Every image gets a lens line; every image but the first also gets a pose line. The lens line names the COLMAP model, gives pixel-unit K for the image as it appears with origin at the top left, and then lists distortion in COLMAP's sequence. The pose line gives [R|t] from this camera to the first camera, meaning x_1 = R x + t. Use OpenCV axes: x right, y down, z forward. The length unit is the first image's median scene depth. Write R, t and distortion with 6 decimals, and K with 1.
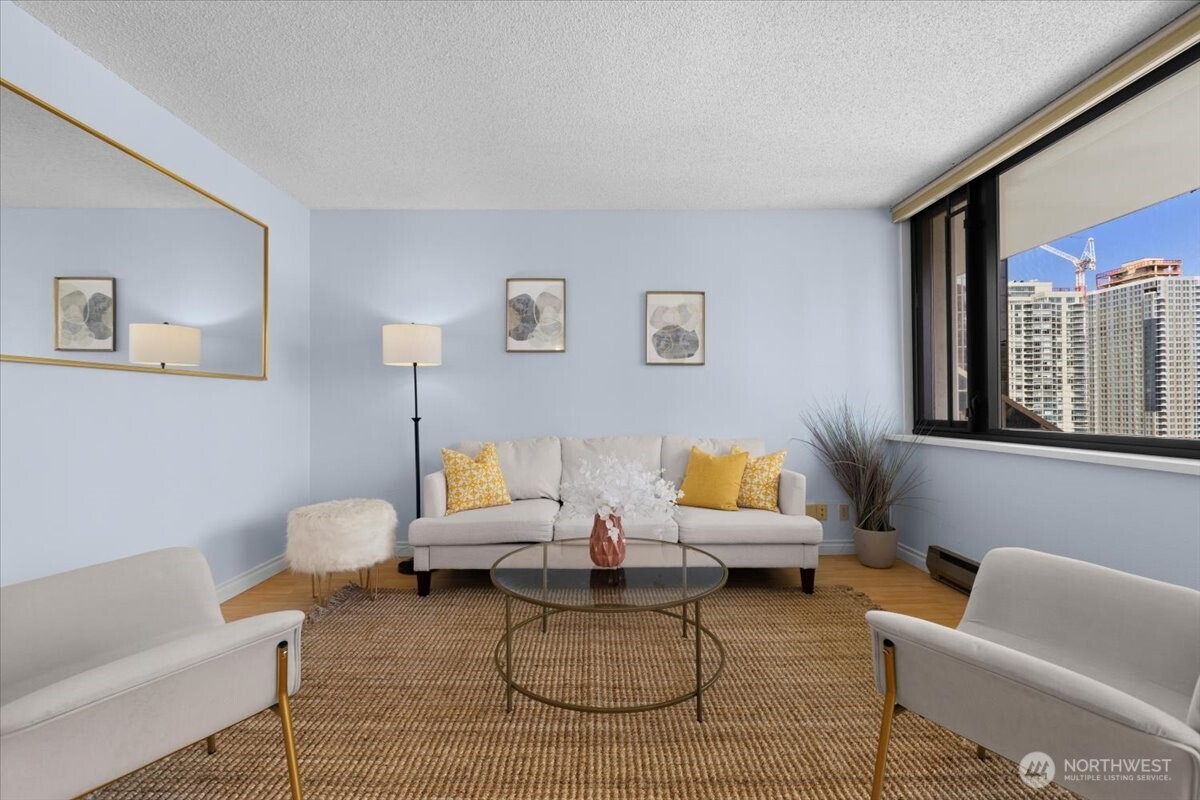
lens RADIAL K [[538.2, 0, 600.0], [0, 538.2, 403.7], [0, 0, 1]] dist [0.001406, 0.000320]
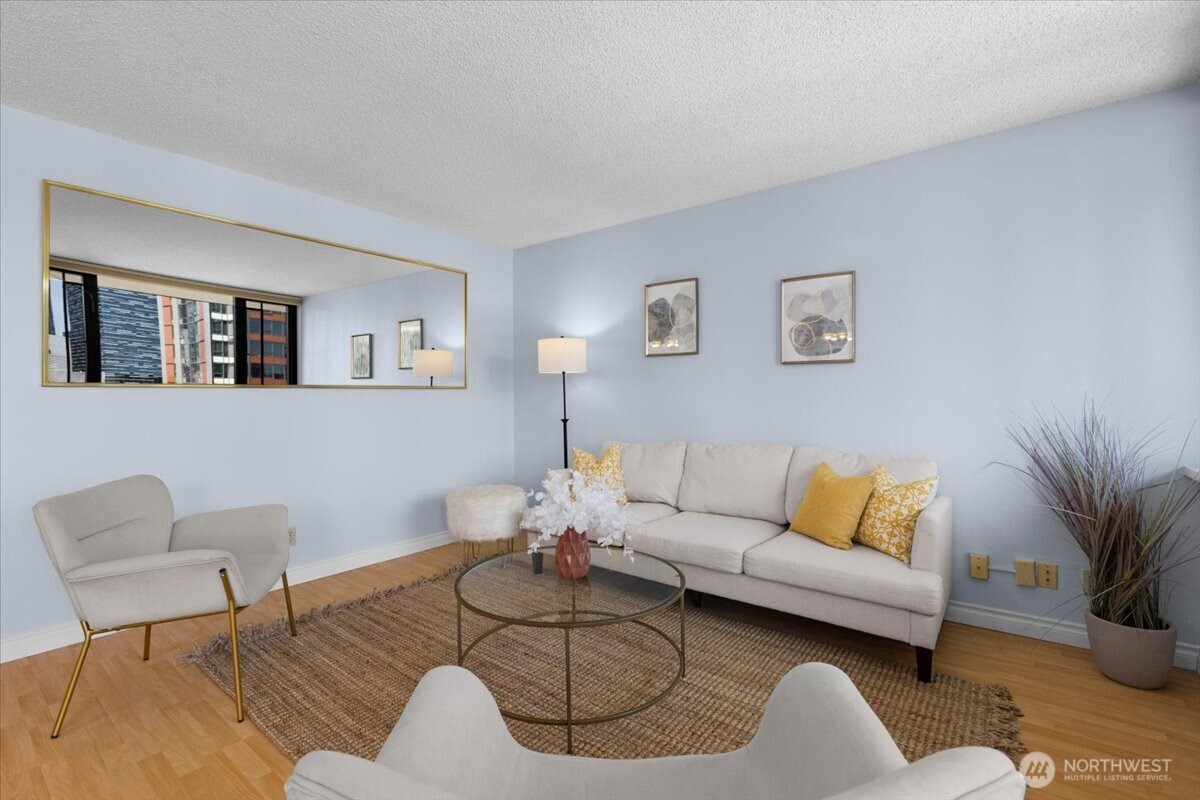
lens RADIAL K [[538.2, 0, 600.6], [0, 538.2, 401.8], [0, 0, 1]] dist [0.001406, 0.000320]
pose [[0.785741, 0.006705, -0.618520, 0.404483], [0.001207, 0.999923, 0.012372, -0.023799], [0.618555, -0.010468, 0.785672, 0.143225]]
